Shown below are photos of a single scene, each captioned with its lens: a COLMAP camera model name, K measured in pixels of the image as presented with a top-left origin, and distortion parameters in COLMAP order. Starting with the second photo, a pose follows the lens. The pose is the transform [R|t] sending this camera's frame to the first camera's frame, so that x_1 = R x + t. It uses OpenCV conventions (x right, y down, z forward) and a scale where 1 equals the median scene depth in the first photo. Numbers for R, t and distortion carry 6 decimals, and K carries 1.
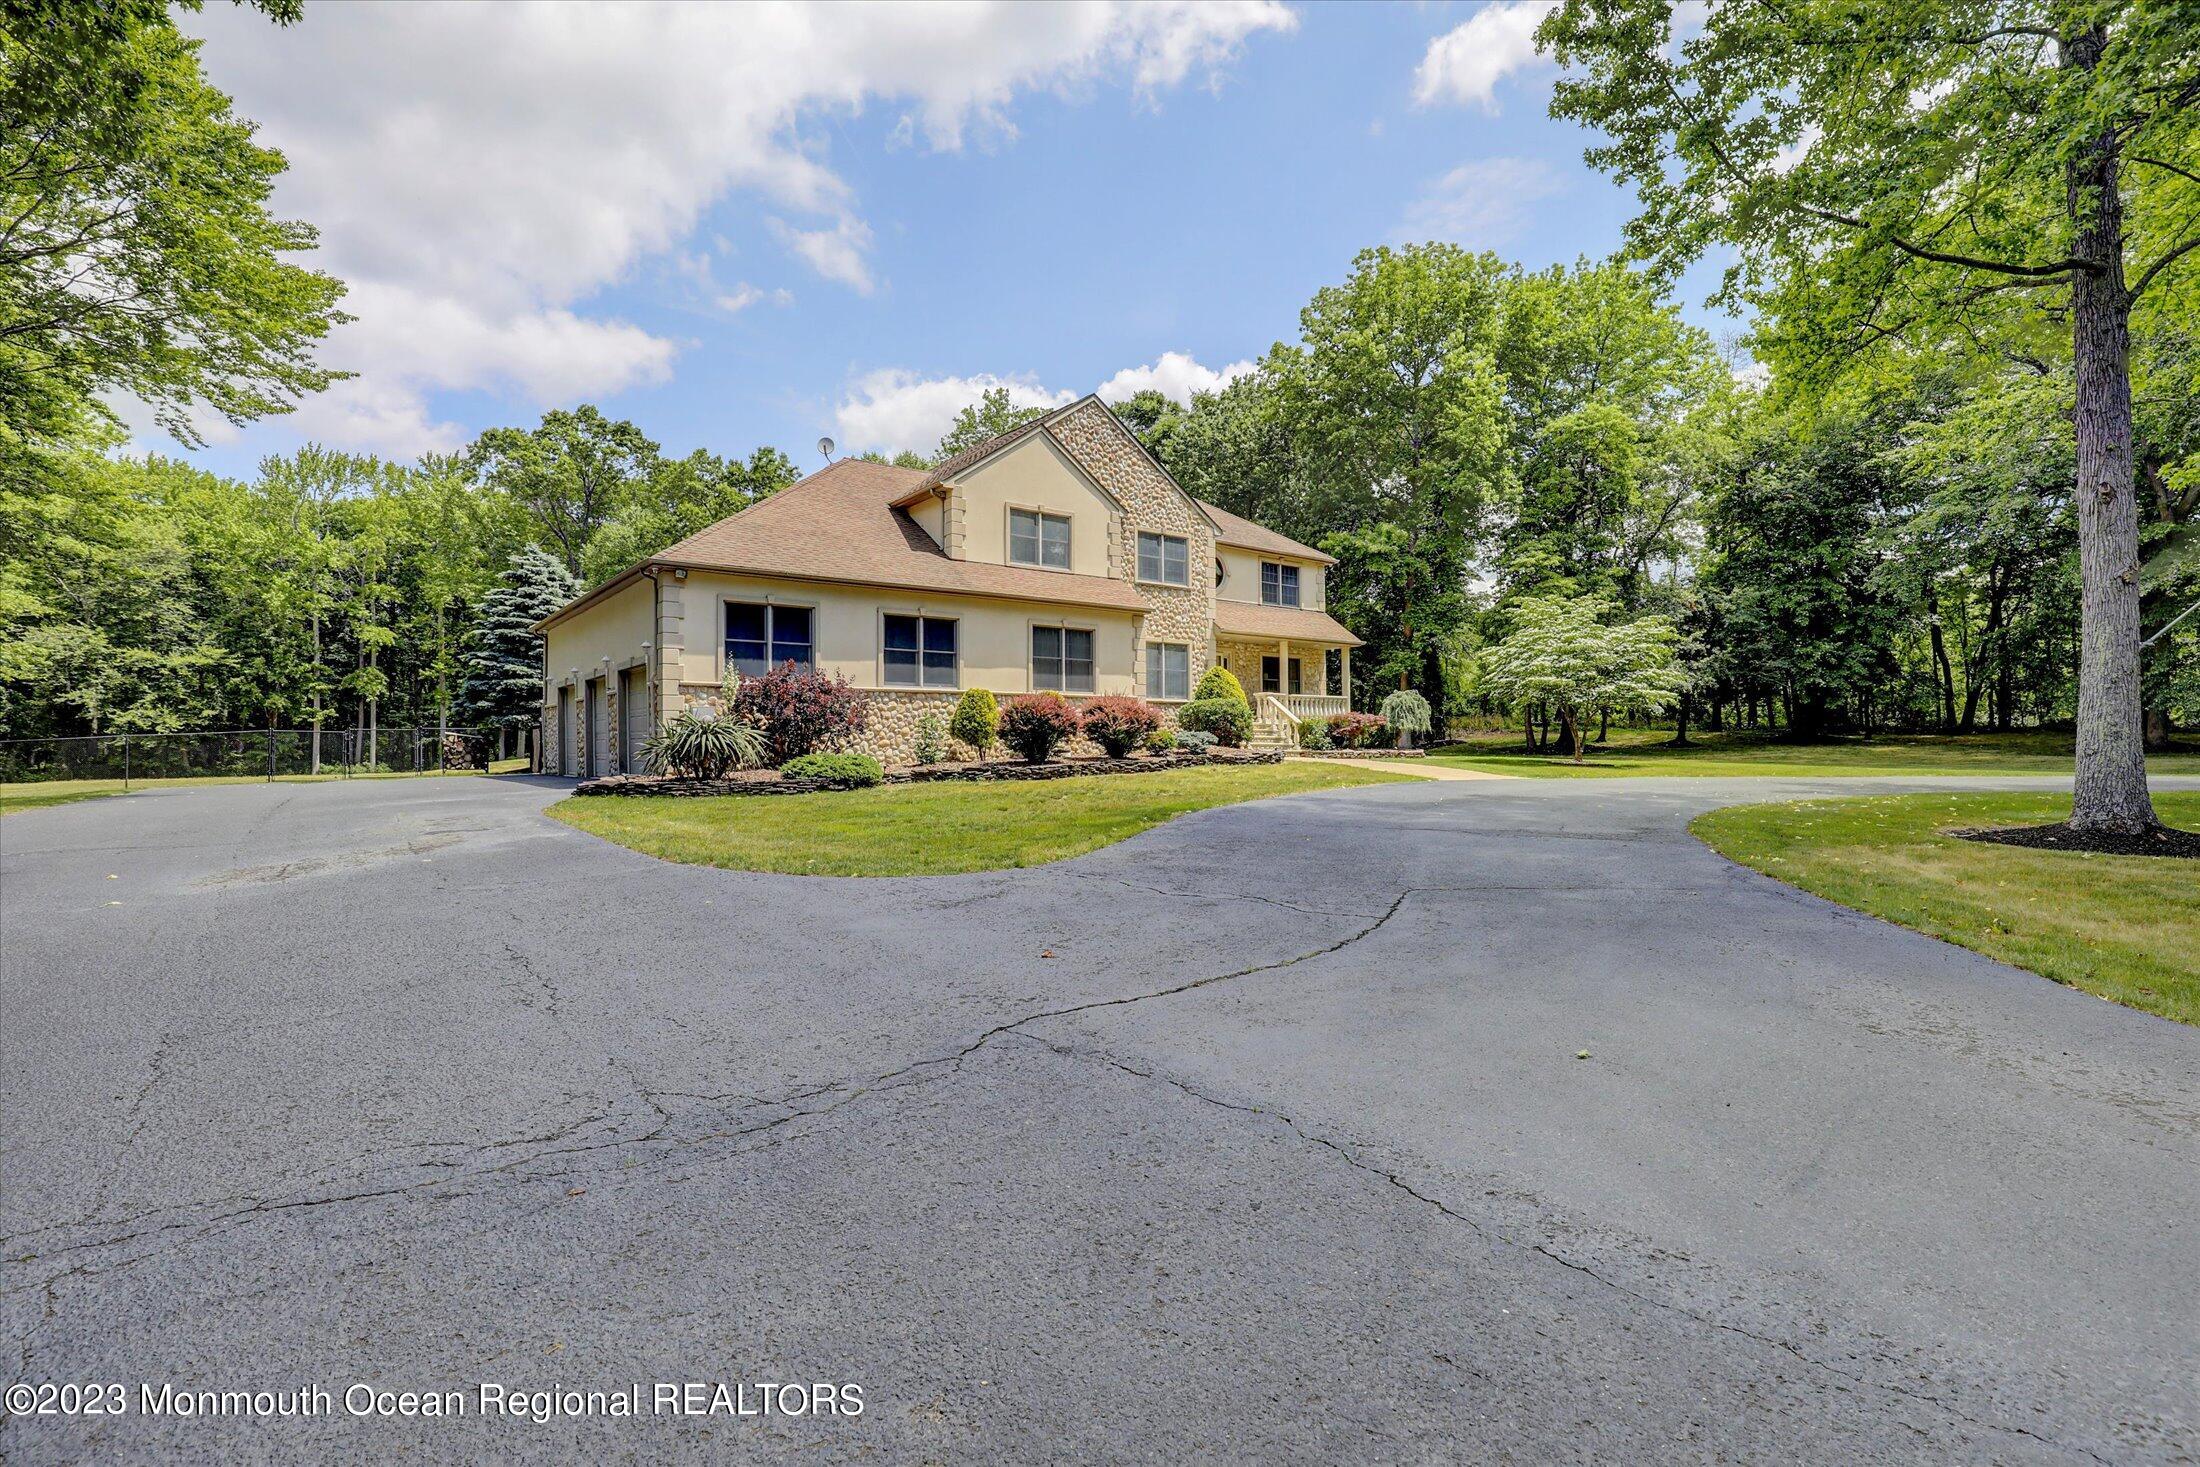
lens RADIAL K [[1001.8, 0, 1100.0], [0, 1001.8, 733.5], [0, 0, 1]] dist [-0.004324, -0.000285]
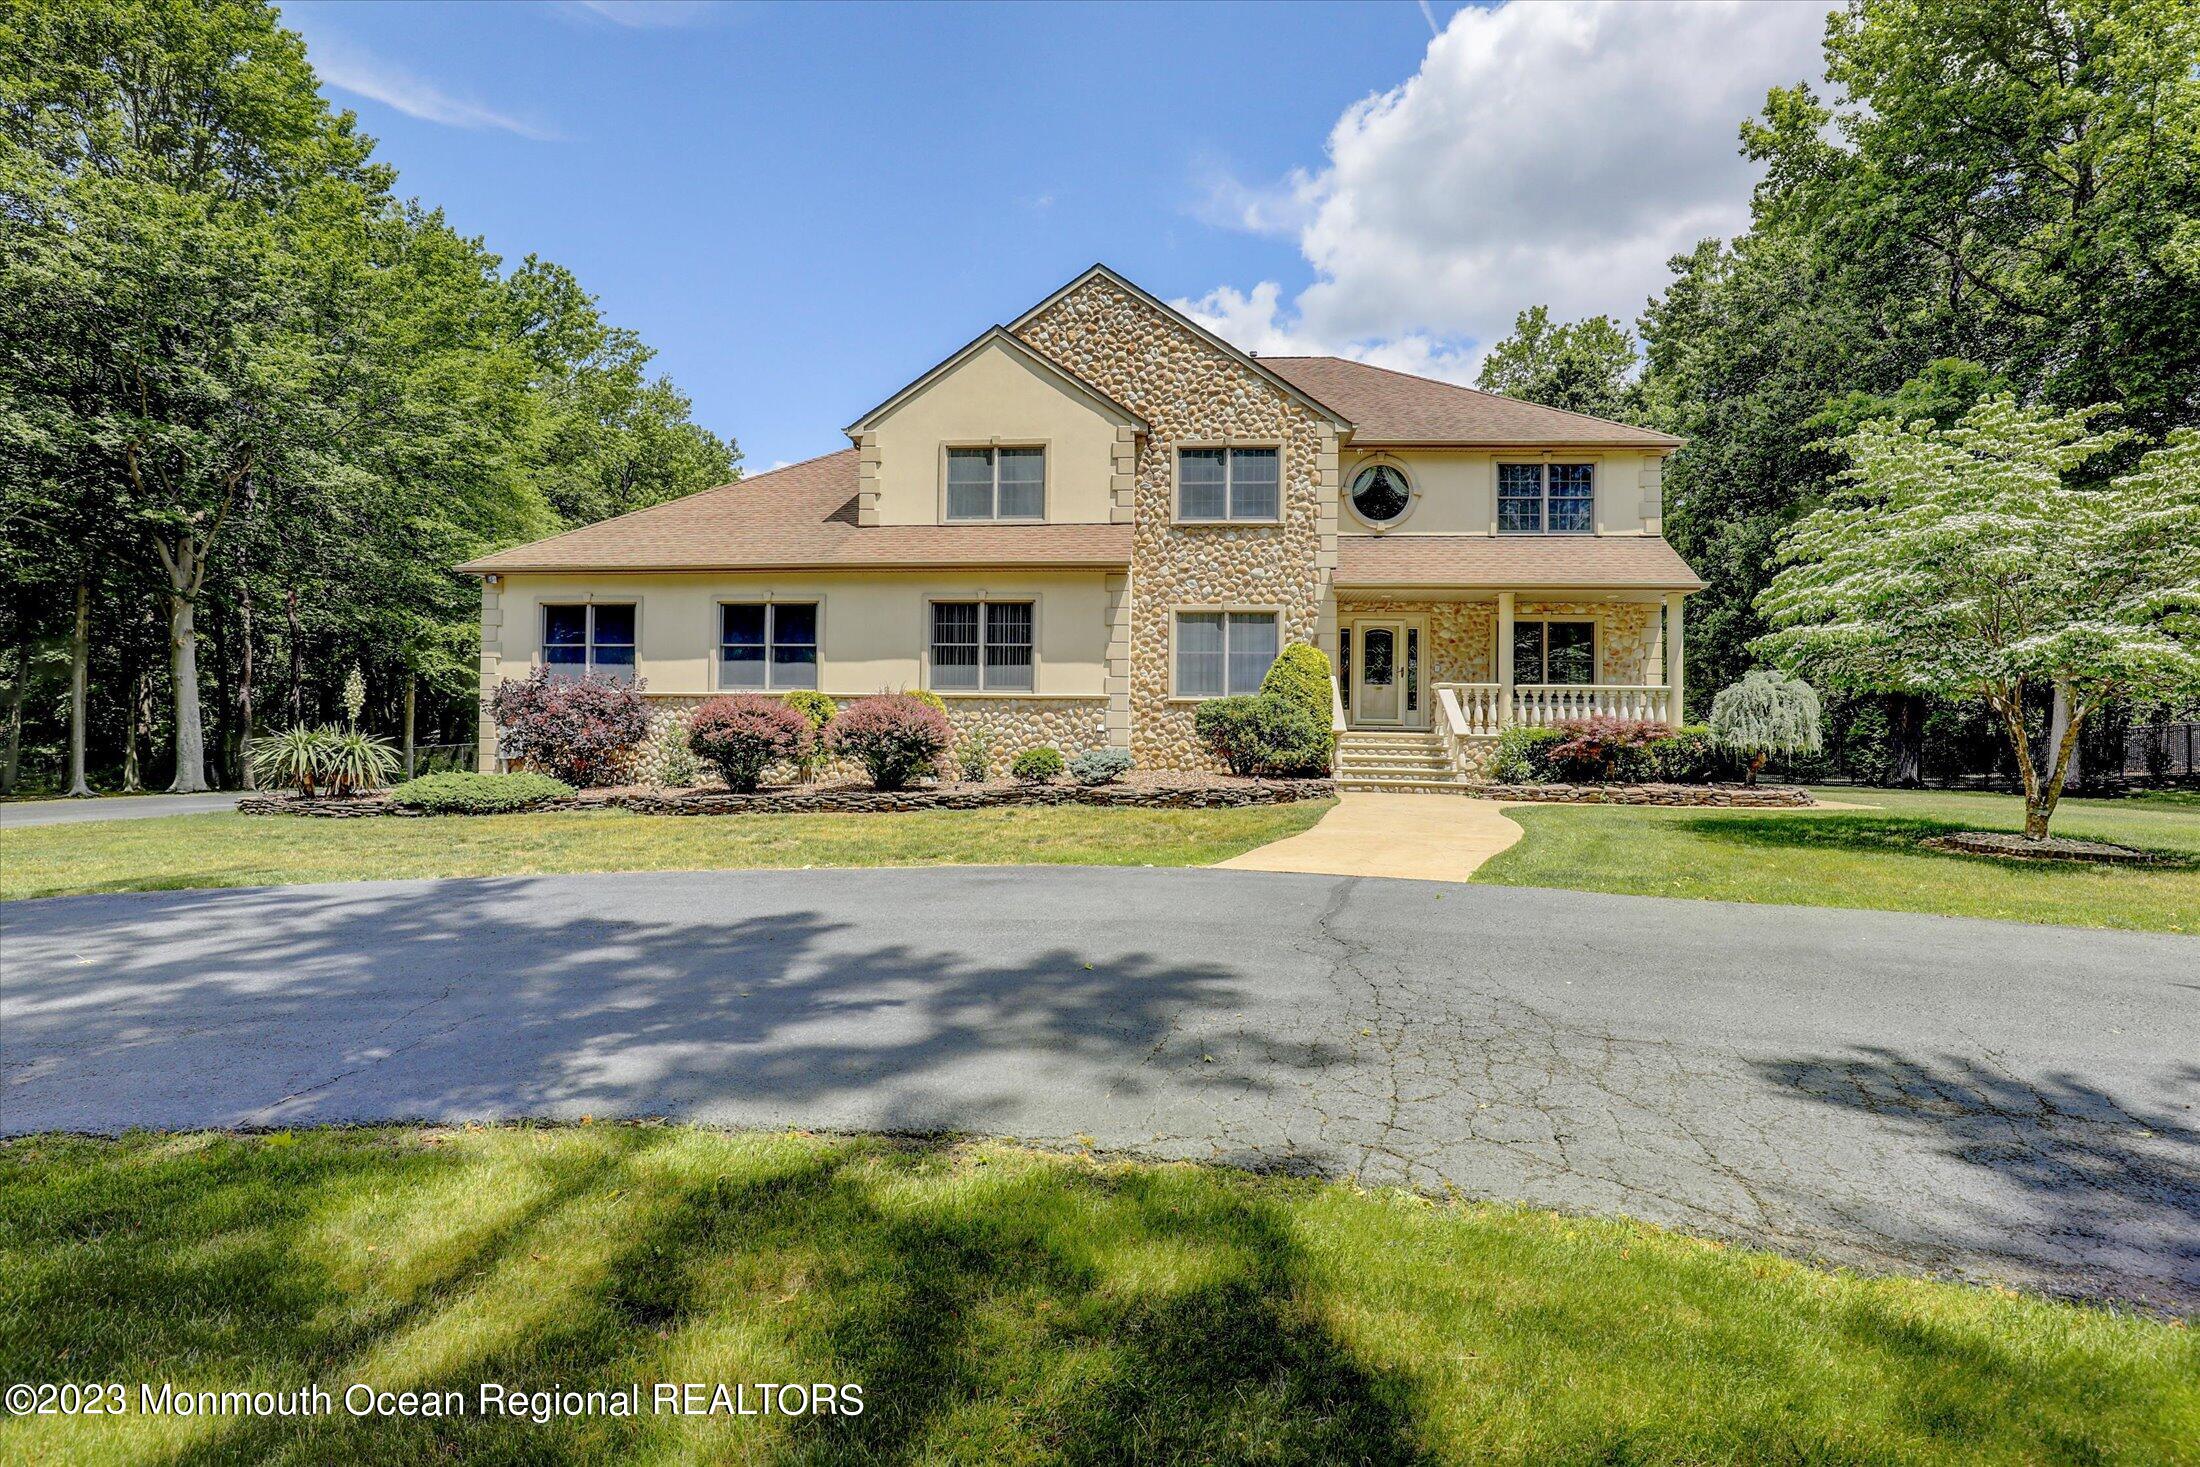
lens RADIAL K [[1001.8, 0, 1100.0], [0, 1001.8, 733.5], [0, 0, 1]] dist [-0.004324, -0.000285]
pose [[0.743080, -0.001097, -0.669201, 0.485702], [-0.007567, 0.999921, -0.010041, -0.004793], [0.669159, 0.012526, 0.743013, 0.511641]]
